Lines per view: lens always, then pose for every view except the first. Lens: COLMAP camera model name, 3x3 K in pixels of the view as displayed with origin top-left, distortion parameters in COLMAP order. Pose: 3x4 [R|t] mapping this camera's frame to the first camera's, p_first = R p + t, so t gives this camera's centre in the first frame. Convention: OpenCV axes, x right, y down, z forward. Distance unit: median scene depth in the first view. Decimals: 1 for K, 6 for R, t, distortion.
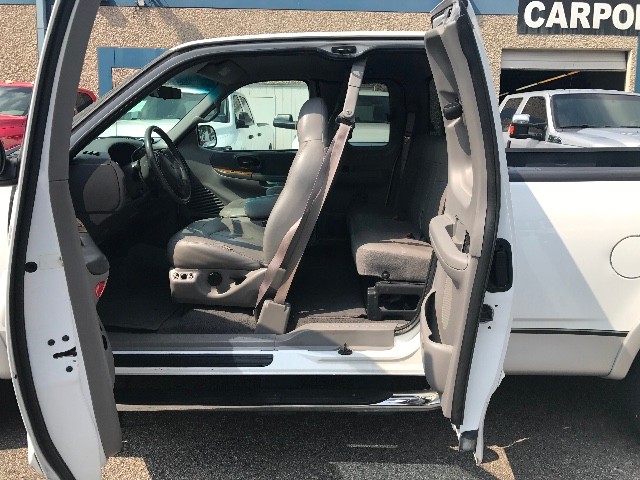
lens RADIAL K [[521.1, 0, 320.0], [0, 521.1, 240.0], [0, 0, 1]] dist [-0.000833, 0.080325]
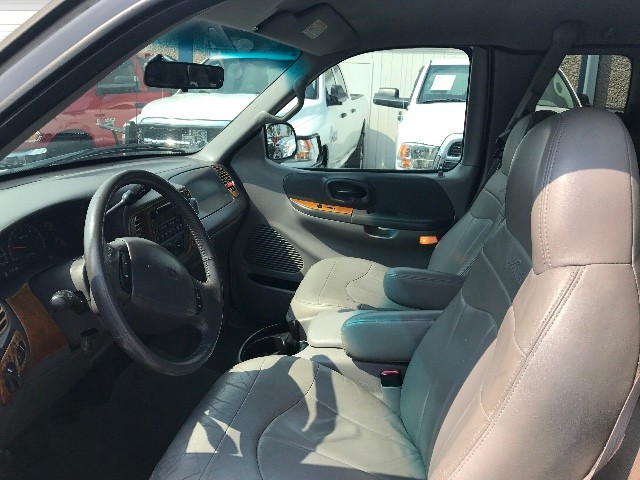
lens RADIAL K [[521.1, 0, 320.0], [0, 521.1, 240.0], [0, 0, 1]] dist [-0.000833, 0.080325]
pose [[0.986382, 0.064769, -0.151180, -0.073080], [-0.054673, 0.996047, 0.070015, -0.127775], [0.155117, -0.060796, 0.986024, 0.401159]]
